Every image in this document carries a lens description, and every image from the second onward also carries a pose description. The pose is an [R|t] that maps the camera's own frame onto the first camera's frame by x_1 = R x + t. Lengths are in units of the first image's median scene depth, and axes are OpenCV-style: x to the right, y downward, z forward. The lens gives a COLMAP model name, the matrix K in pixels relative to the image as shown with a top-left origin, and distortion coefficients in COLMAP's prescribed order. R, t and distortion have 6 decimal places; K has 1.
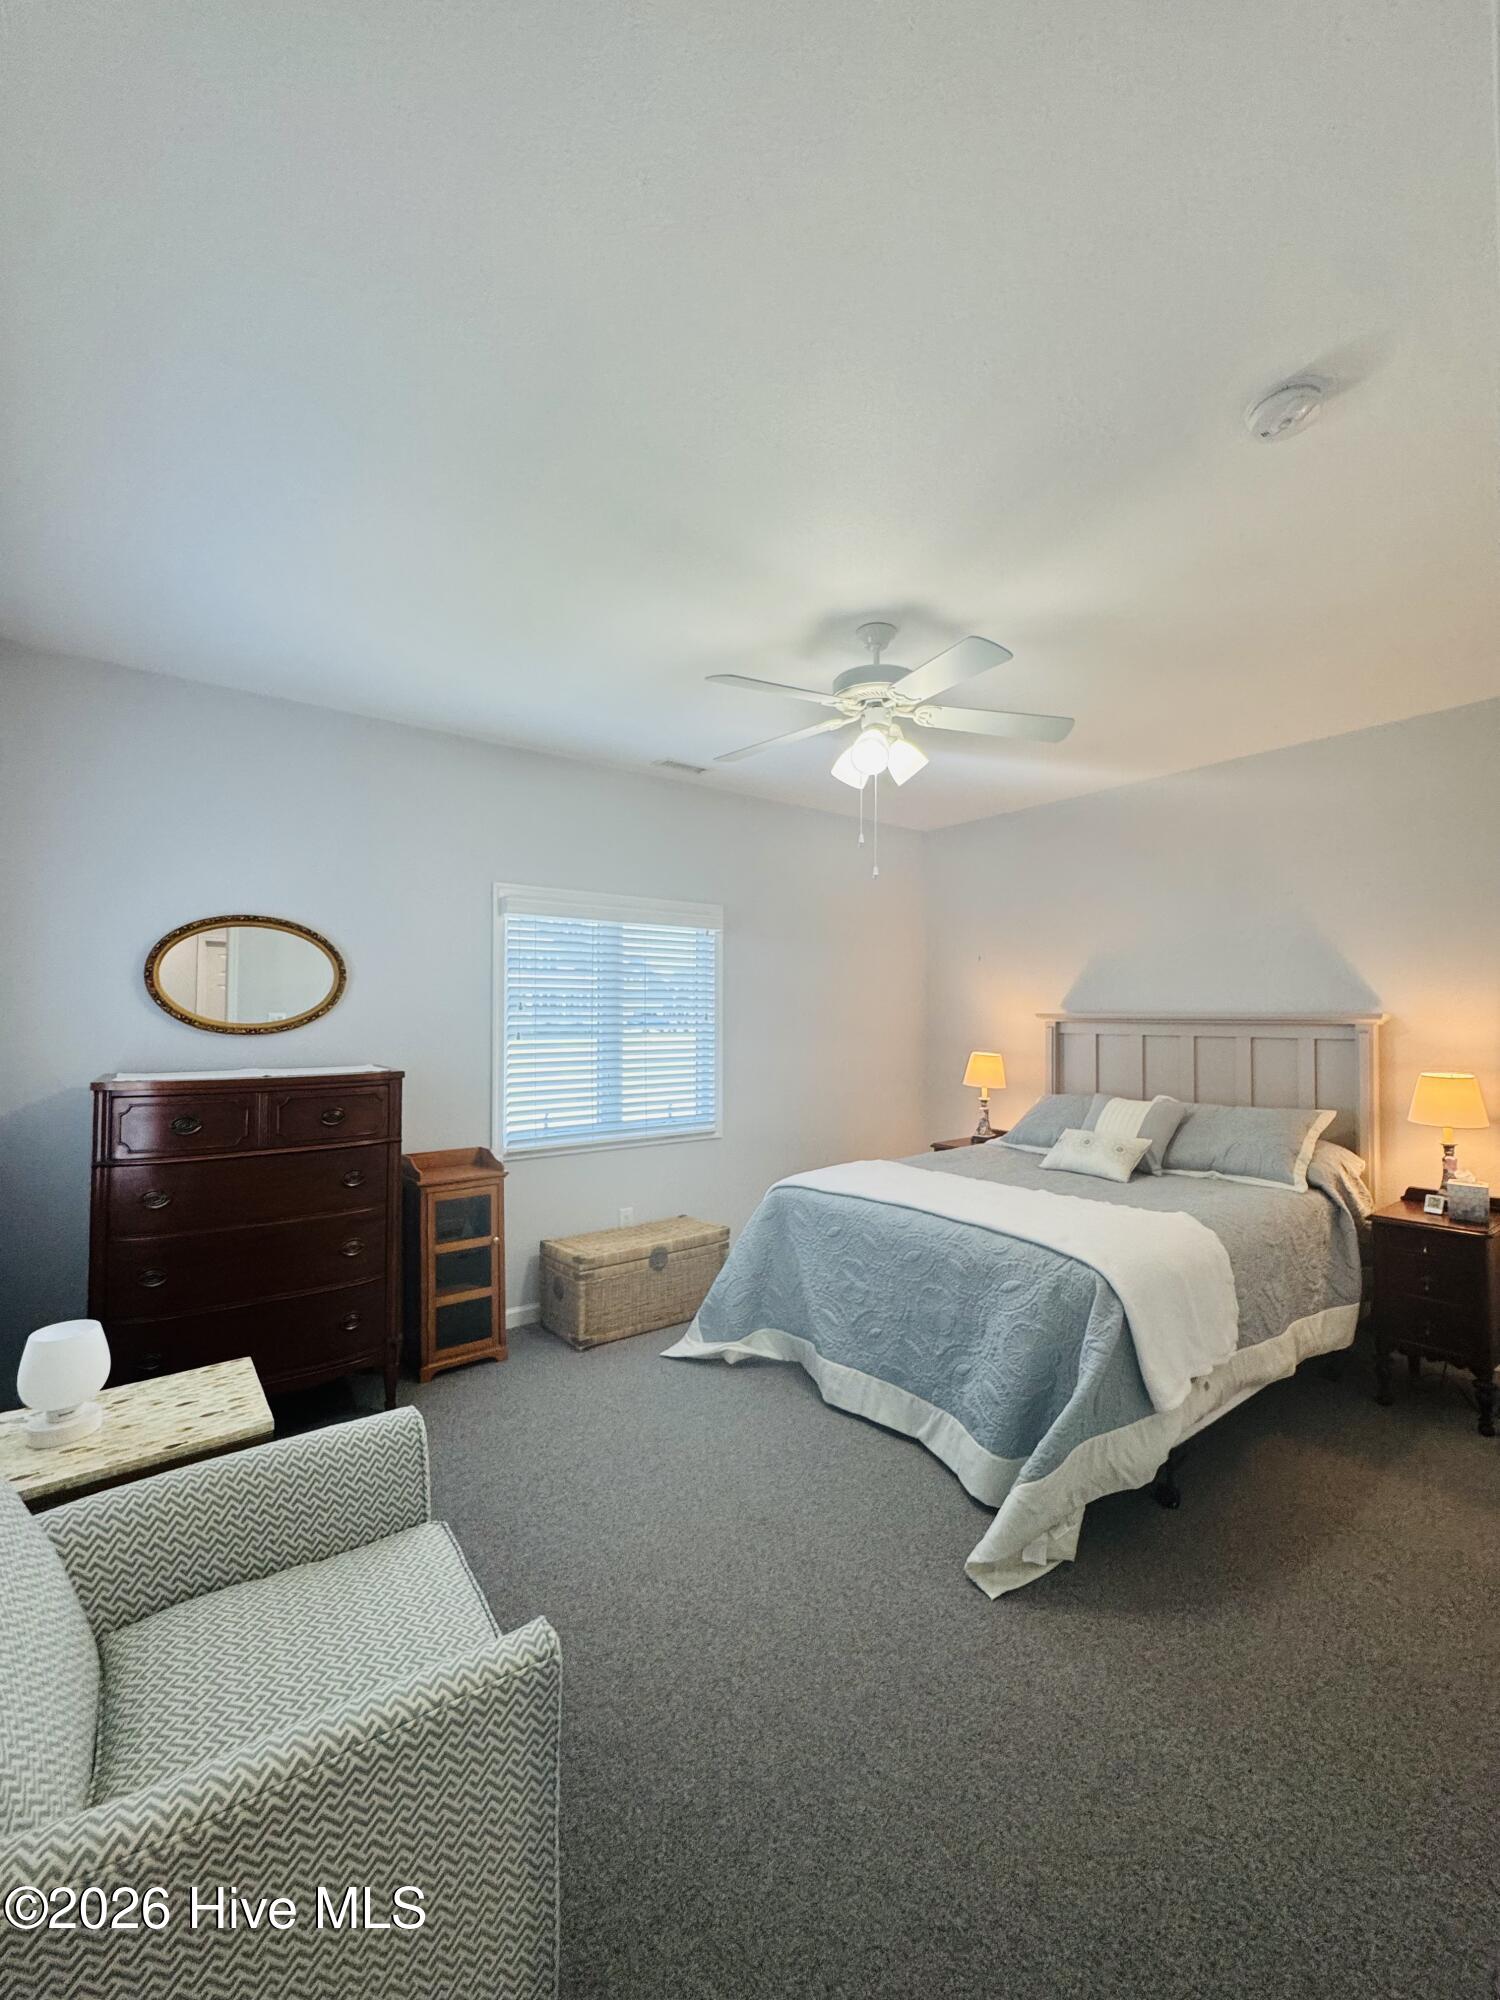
lens RADIAL K [[796.9, 0, 750.0], [0, 796.9, 1000.0], [0, 0, 1]] dist [-0.002766, 0.000184]
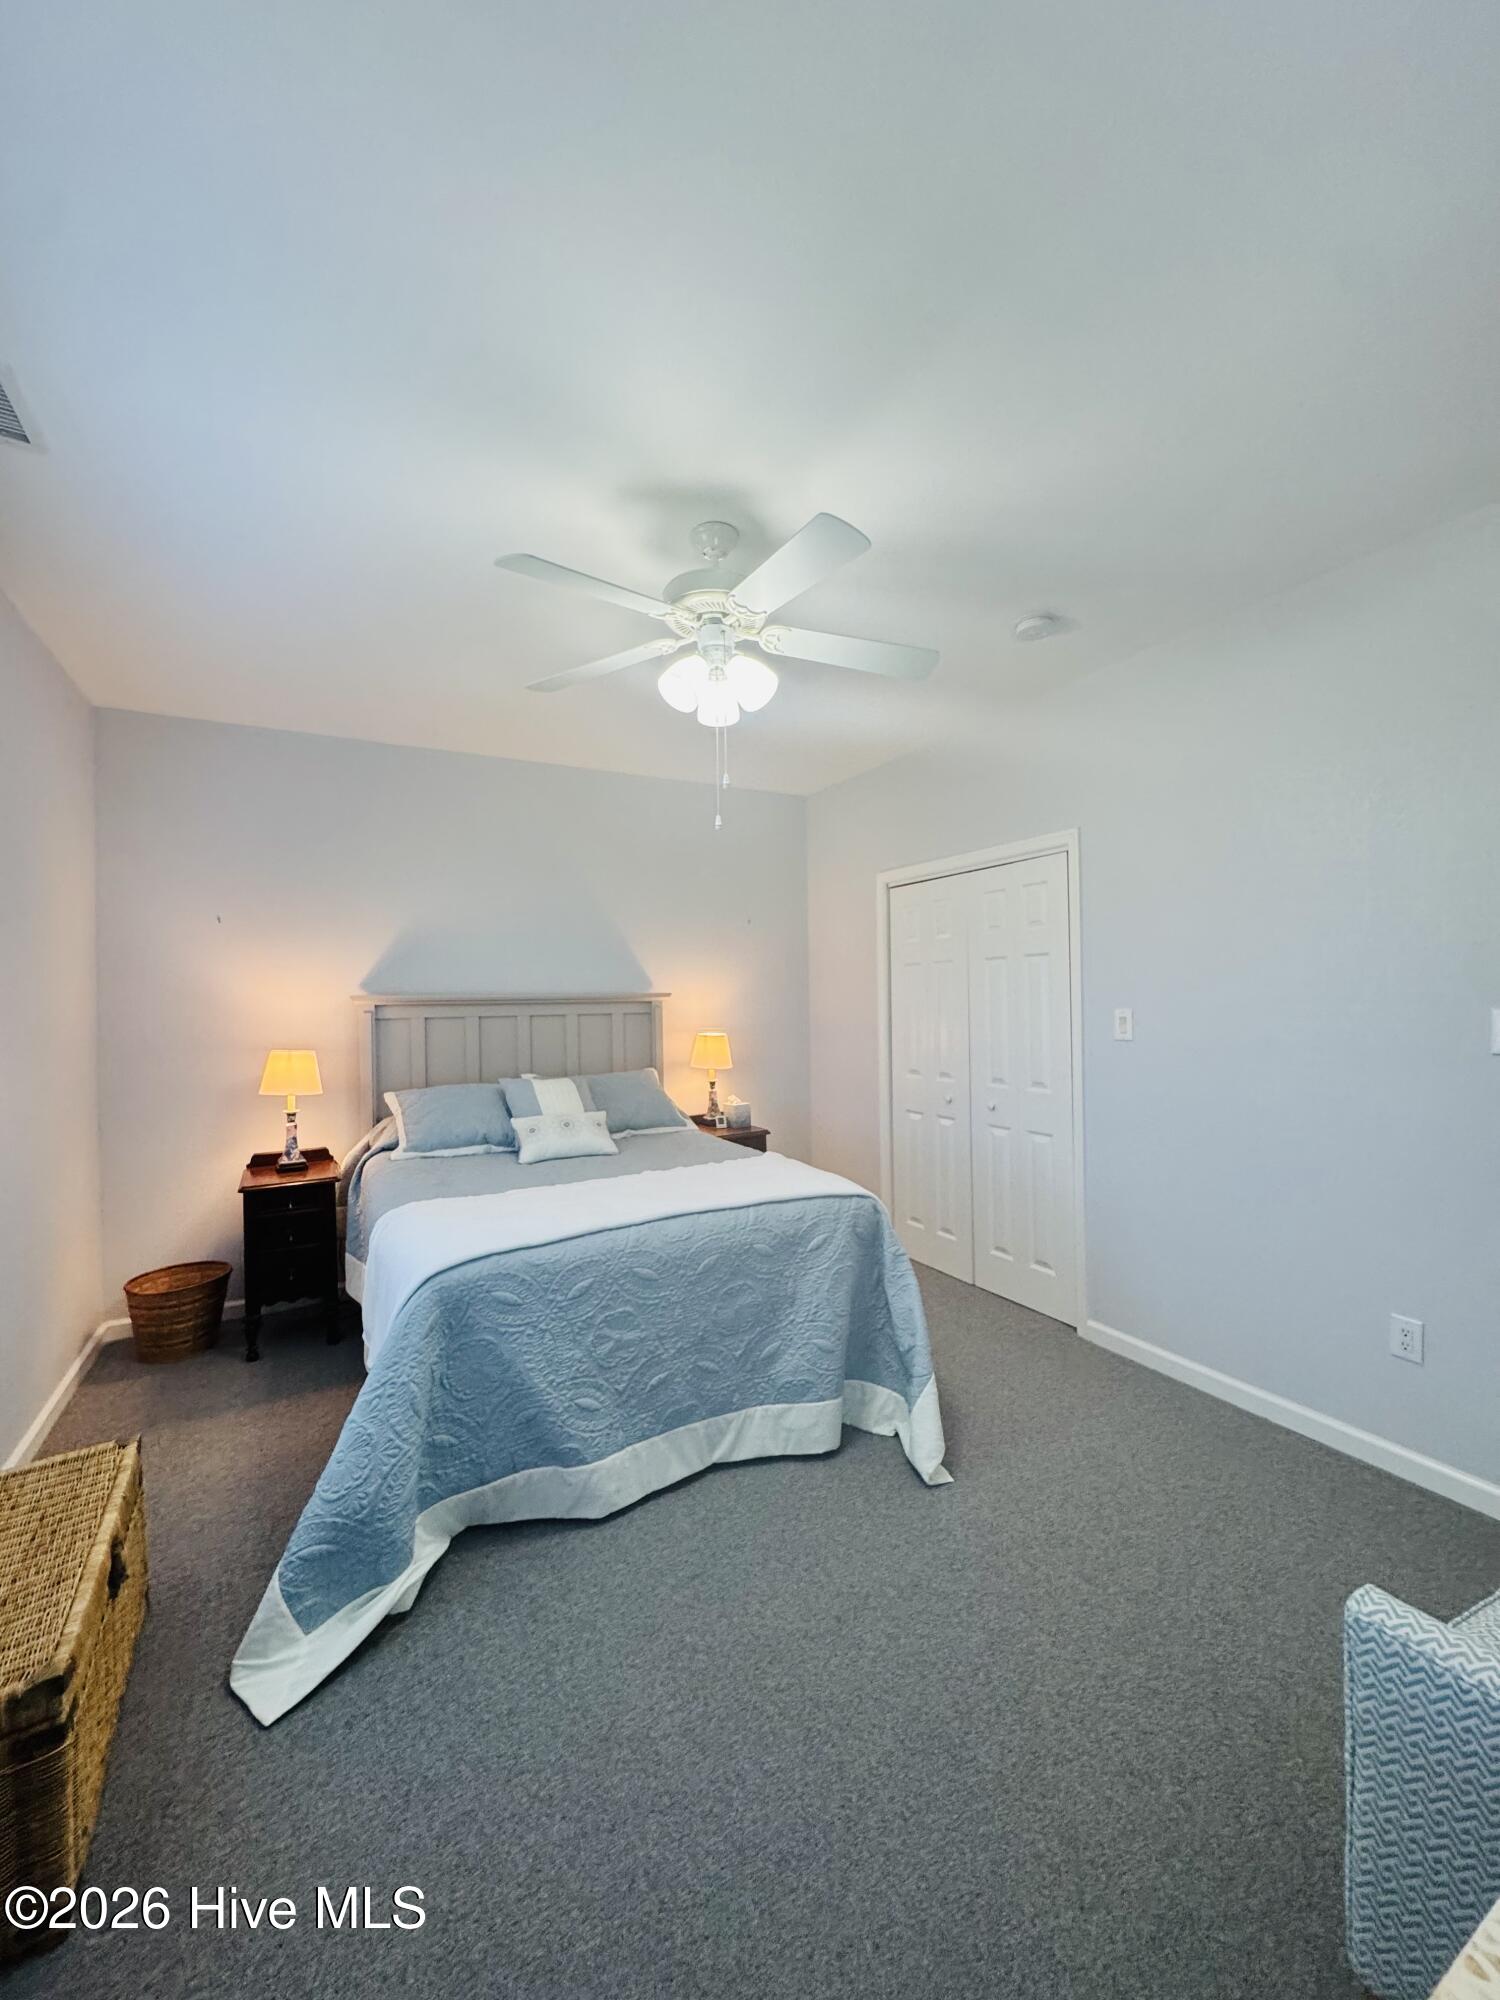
lens RADIAL K [[796.9, 0, 750.0], [0, 796.9, 1000.0], [0, 0, 1]] dist [-0.002766, 0.000184]
pose [[0.143656, -0.006658, 0.989605, -0.615333], [-0.007483, 0.999941, 0.007814, 0.020182], [-0.989599, -0.008528, 0.143598, 0.771433]]
